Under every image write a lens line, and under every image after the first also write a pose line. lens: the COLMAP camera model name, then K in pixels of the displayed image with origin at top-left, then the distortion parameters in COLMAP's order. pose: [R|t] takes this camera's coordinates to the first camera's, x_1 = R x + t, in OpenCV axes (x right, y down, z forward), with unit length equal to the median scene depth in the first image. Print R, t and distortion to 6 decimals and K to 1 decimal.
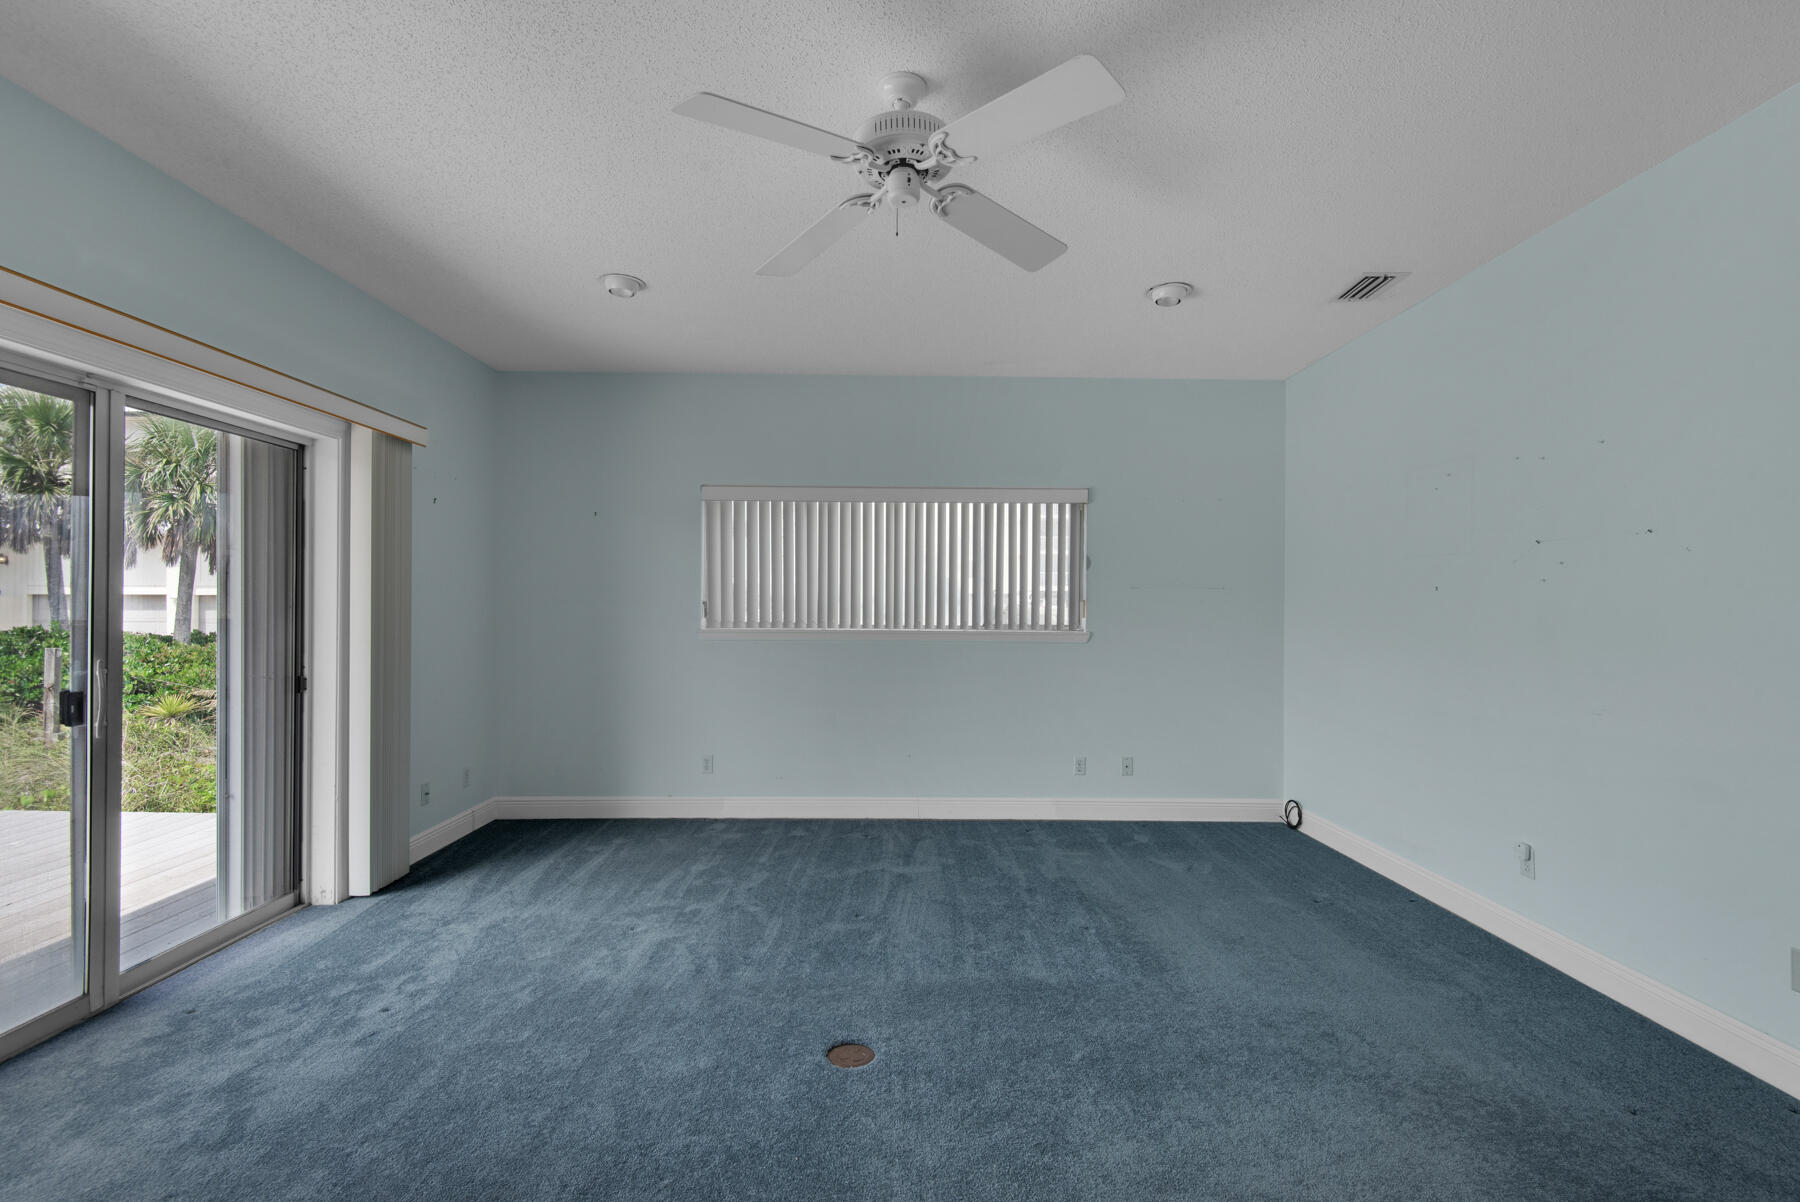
lens RADIAL K [[813.3, 0, 900.0], [0, 813.3, 601.0], [0, 0, 1]] dist [0.041200, -0.023409]
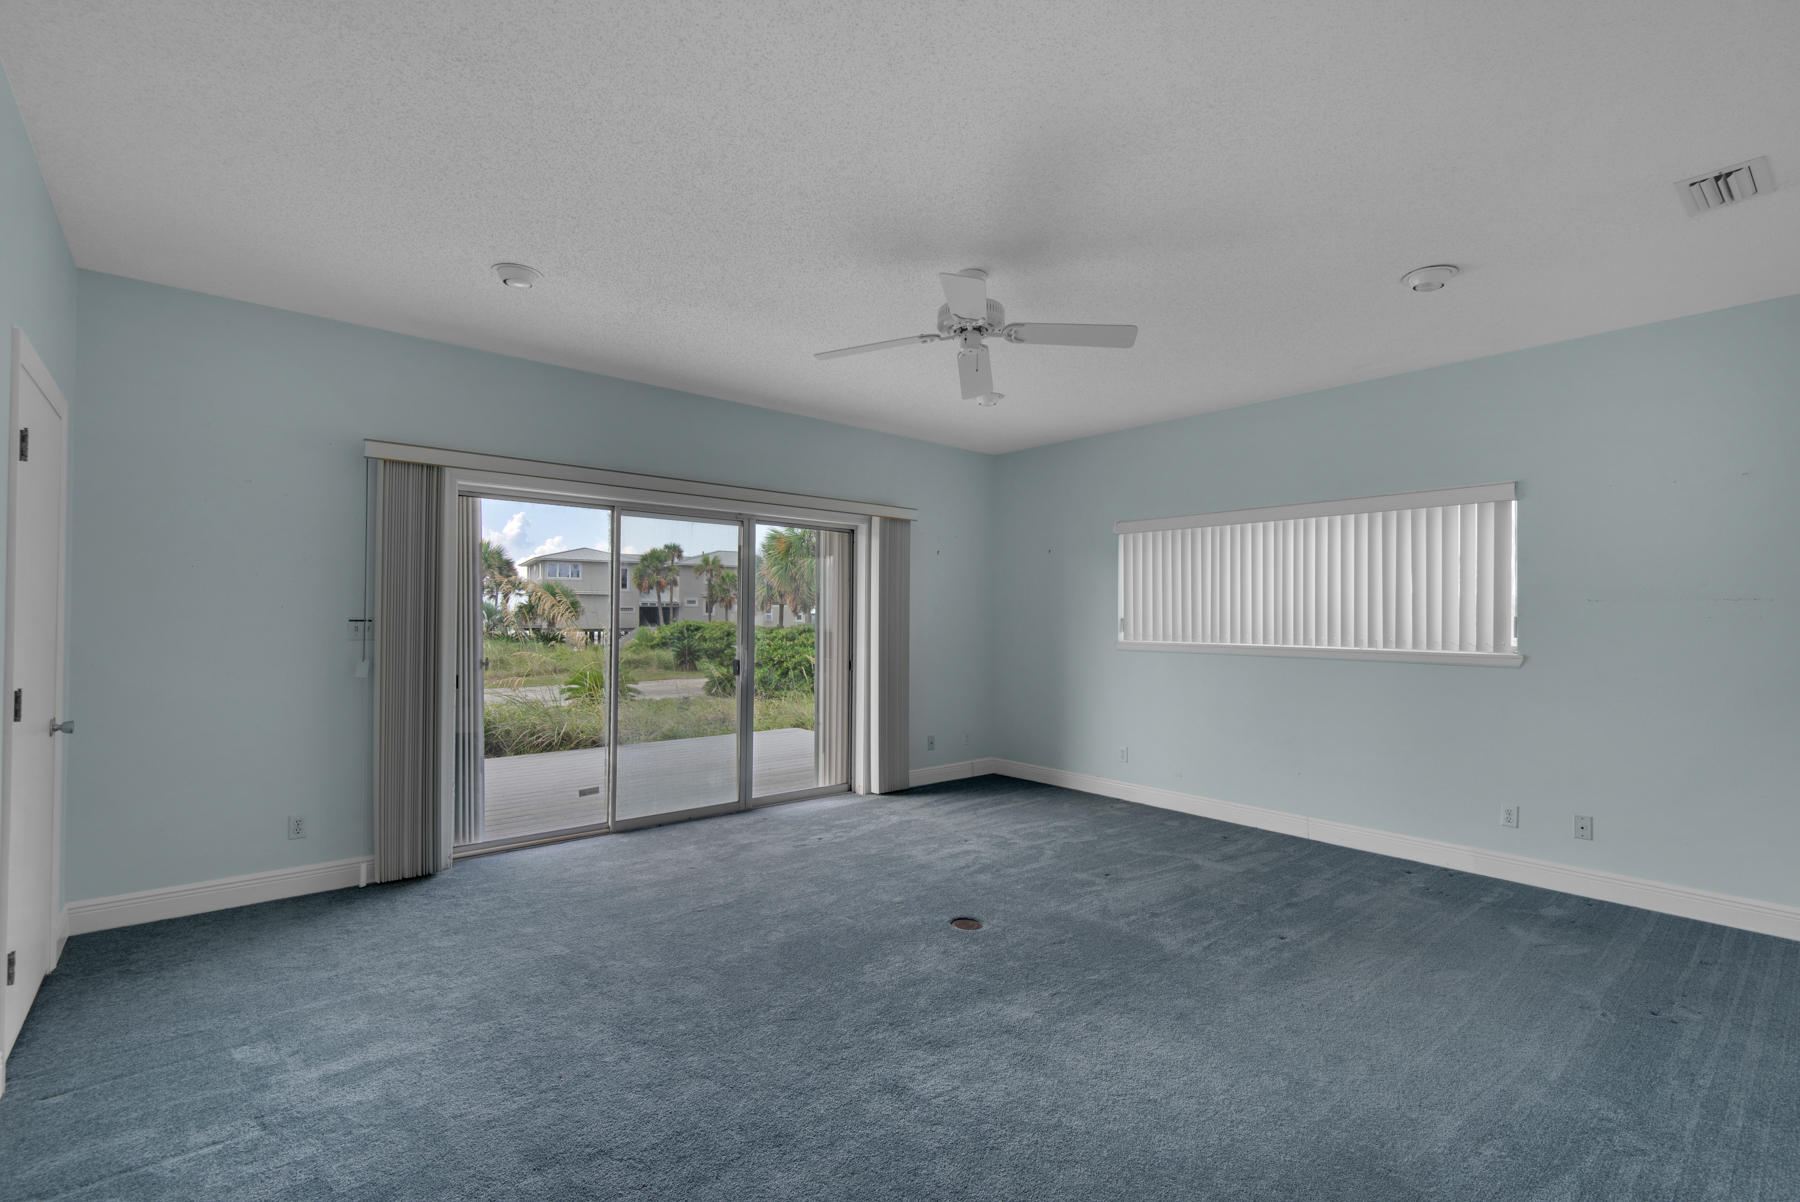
lens RADIAL K [[813.3, 0, 900.0], [0, 813.3, 601.0], [0, 0, 1]] dist [0.041200, -0.023409]
pose [[0.637155, -0.016689, -0.770555, 0.723919], [0.001506, 0.999791, -0.020408, -0.002180], [0.770734, 0.011842, 0.637047, -0.030995]]
